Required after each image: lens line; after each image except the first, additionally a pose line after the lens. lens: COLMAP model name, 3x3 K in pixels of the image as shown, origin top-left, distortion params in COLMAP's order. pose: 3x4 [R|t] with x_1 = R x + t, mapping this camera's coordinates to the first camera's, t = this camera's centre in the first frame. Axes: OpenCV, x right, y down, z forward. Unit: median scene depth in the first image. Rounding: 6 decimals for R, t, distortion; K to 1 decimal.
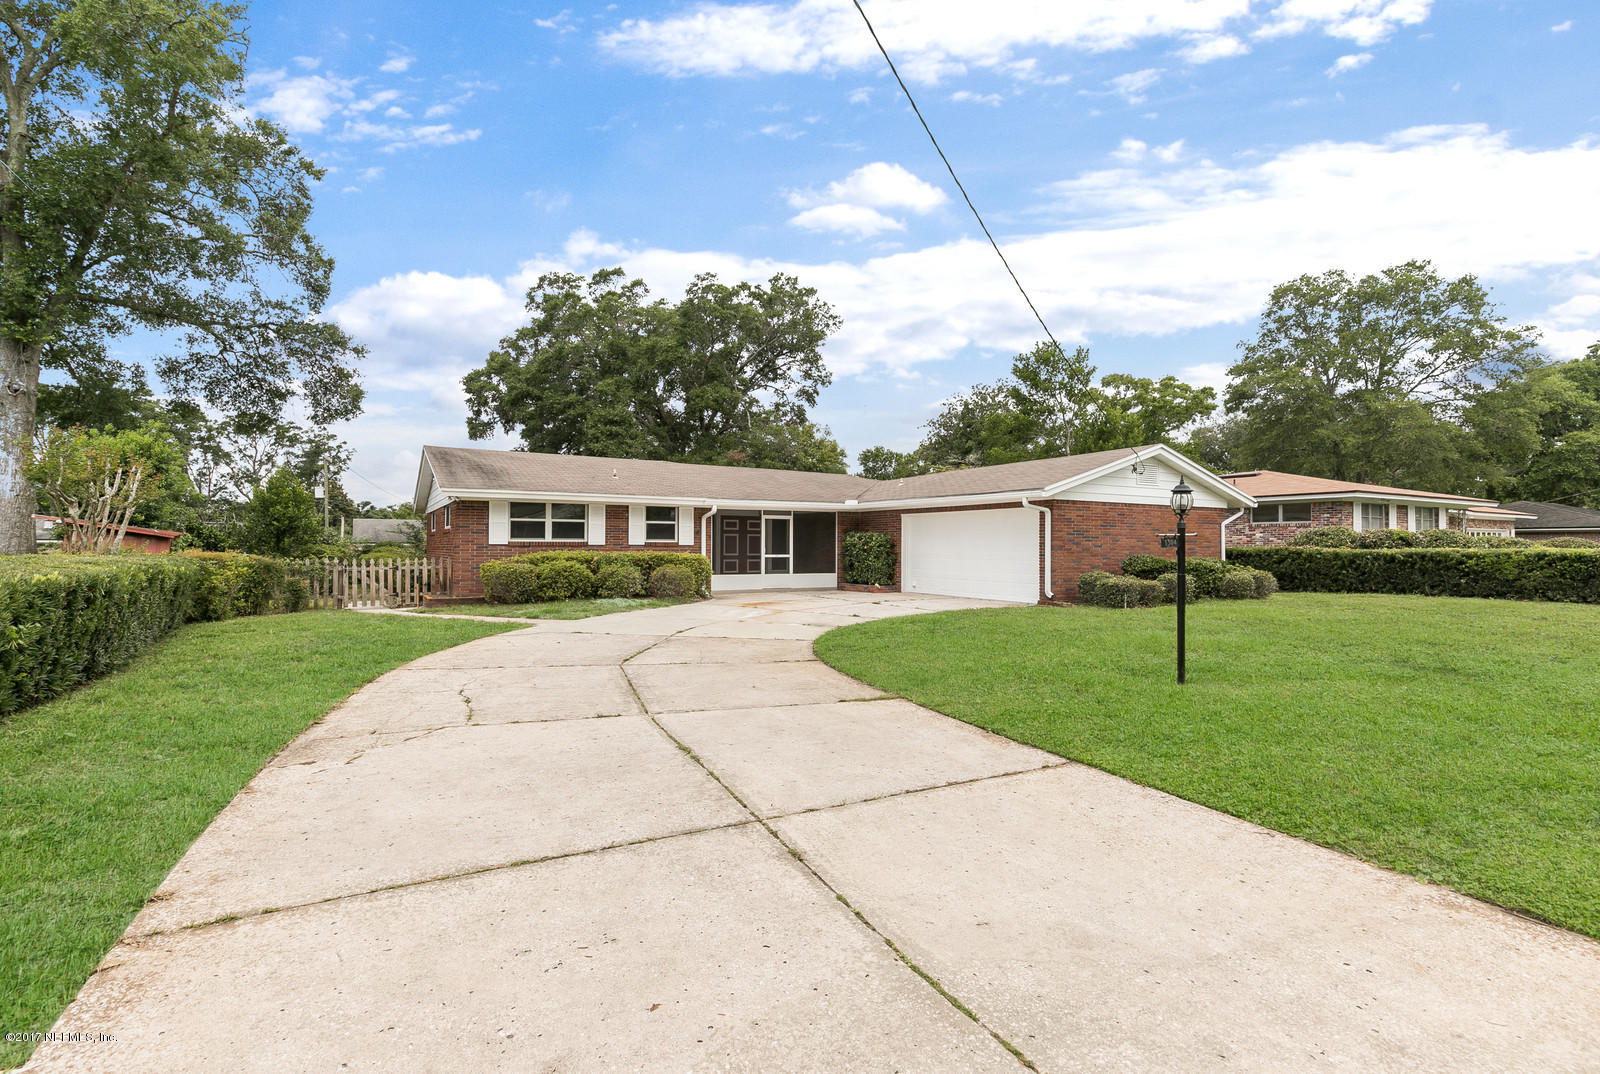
lens RADIAL K [[734.2, 0, 804.7], [0, 734.2, 526.7], [0, 0, 1]] dist [-0.013439, 0.003884]
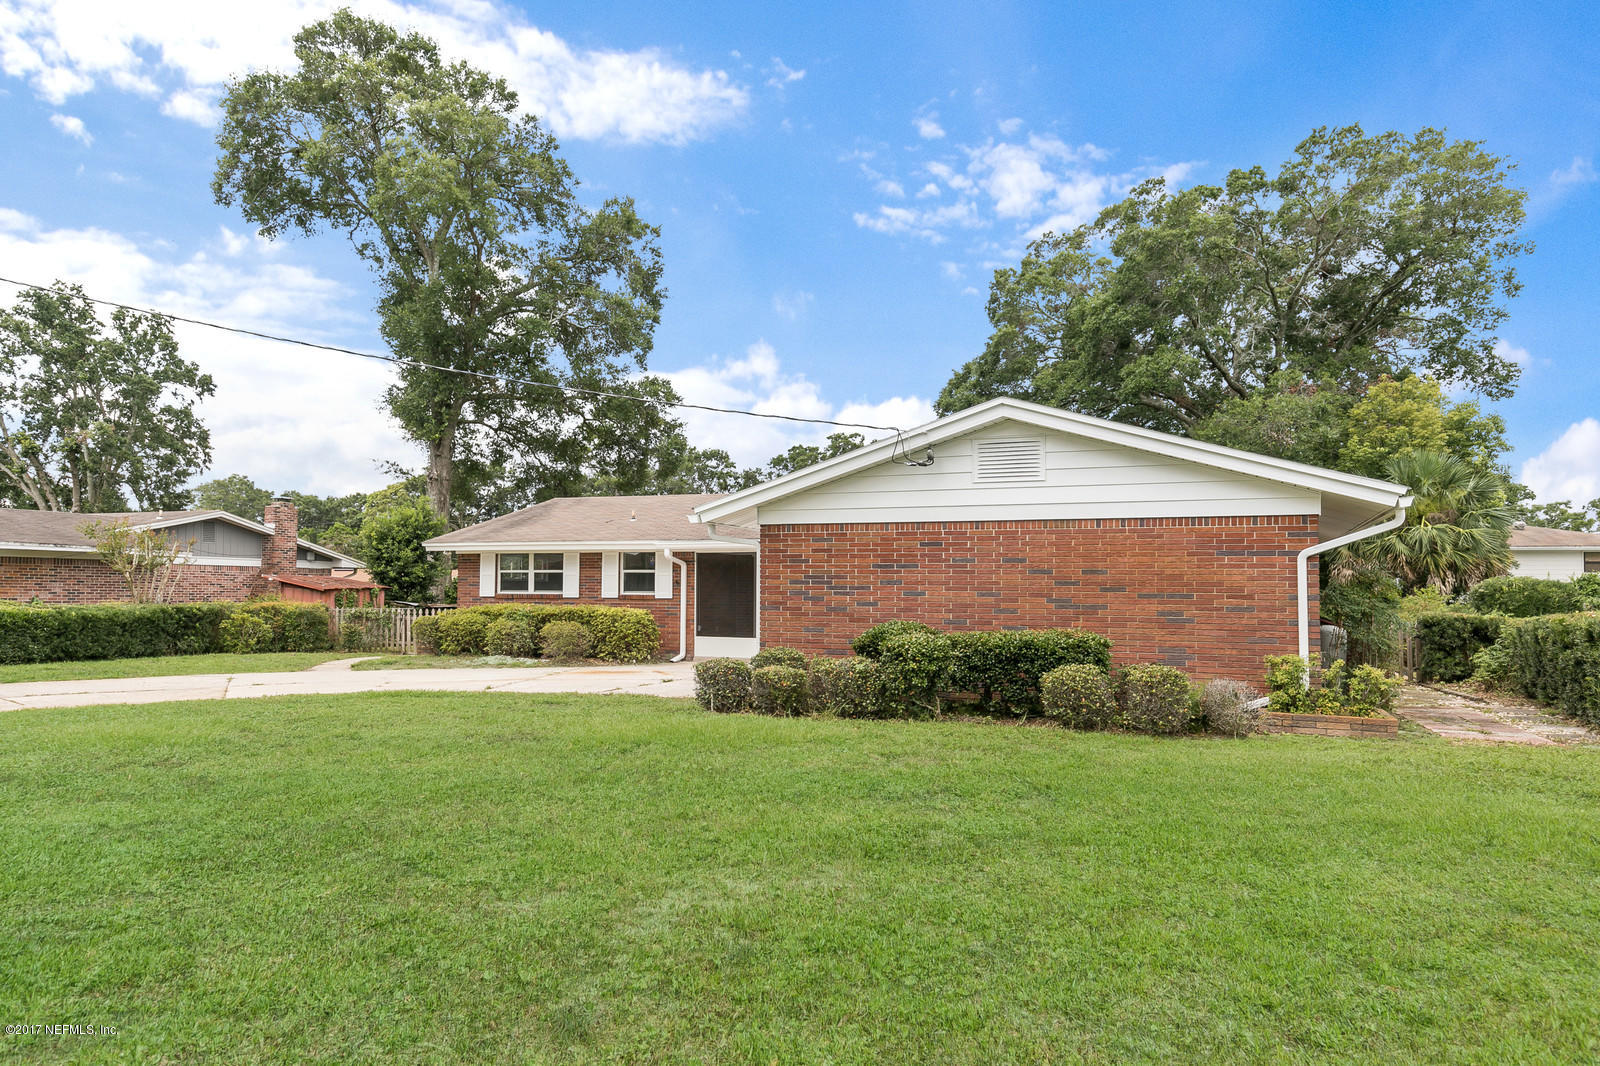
lens RADIAL K [[1027.2, 0, 797.7], [0, 1027.2, 543.8], [0, 0, 1]] dist [0.048145, 0.004706]
pose [[0.608138, -0.037037, -0.792967, 0.851103], [0.013488, 0.999249, -0.036328, 0.007860], [0.793717, 0.011396, 0.608181, 0.422699]]
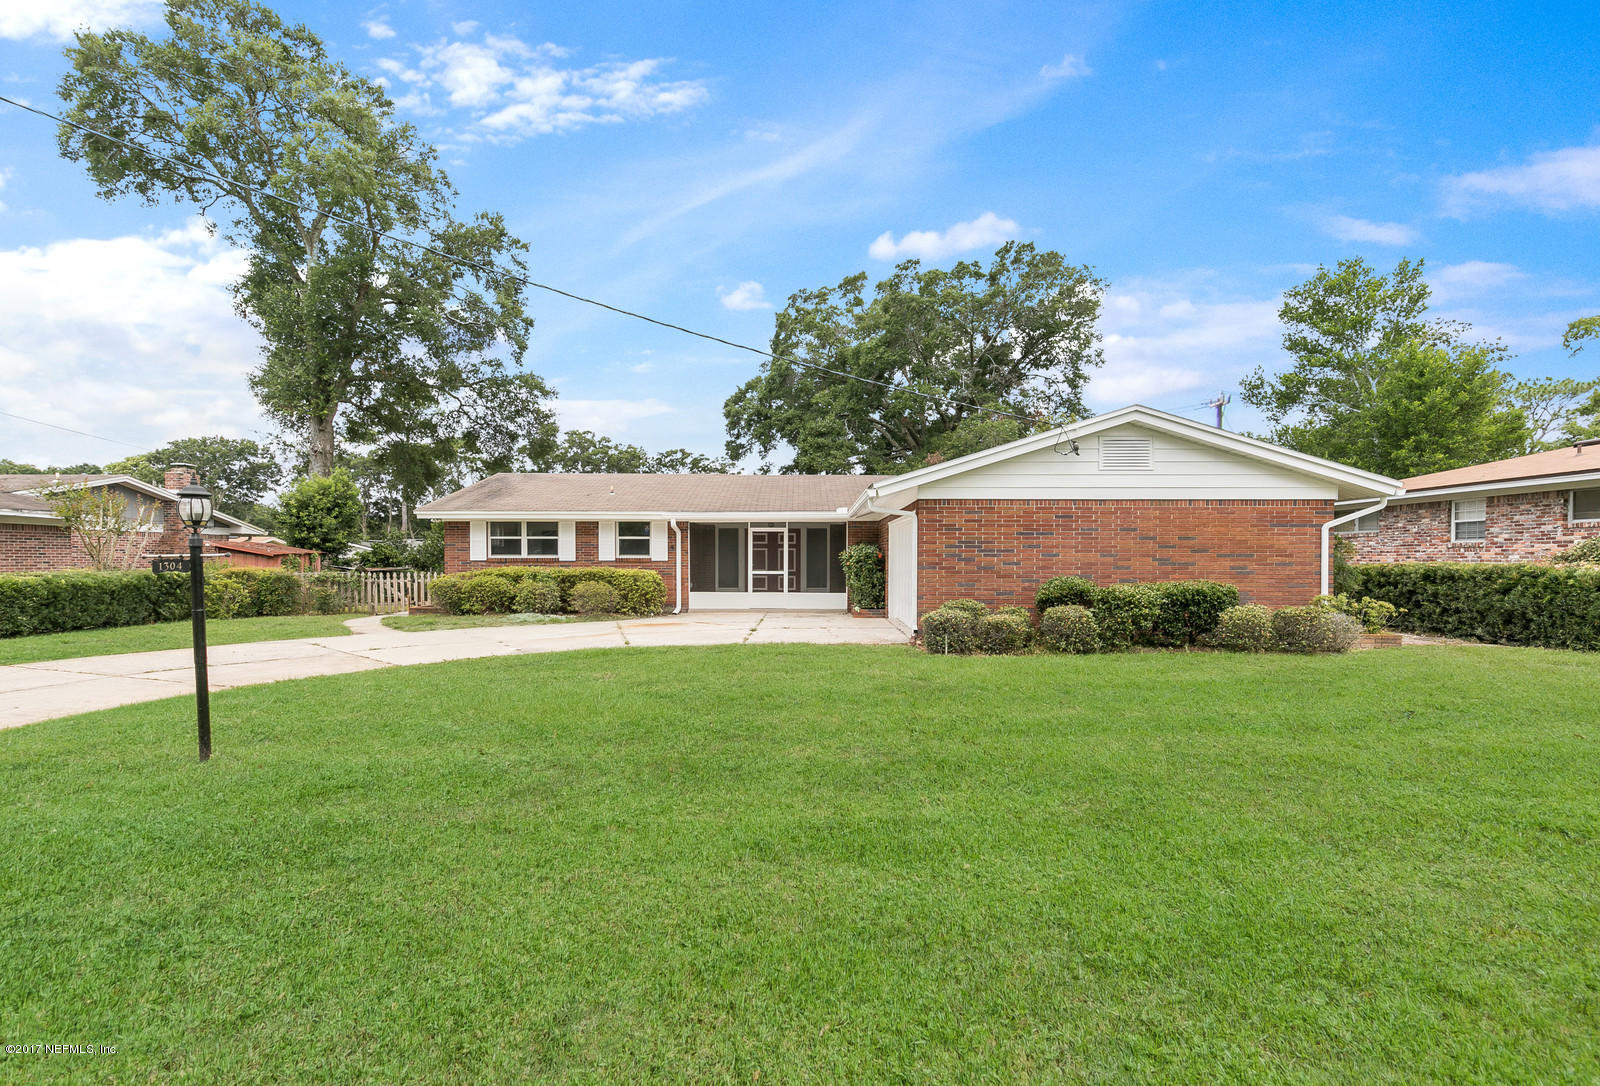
lens RADIAL K [[759.5, 0, 798.7], [0, 759.5, 557.2], [0, 0, 1]] dist [0.005796, 0.000018]
pose [[0.854072, -0.002273, -0.520150, 0.522085], [0.014612, 0.999701, 0.019625, 0.003269], [0.519949, -0.024361, 0.853850, 0.241138]]
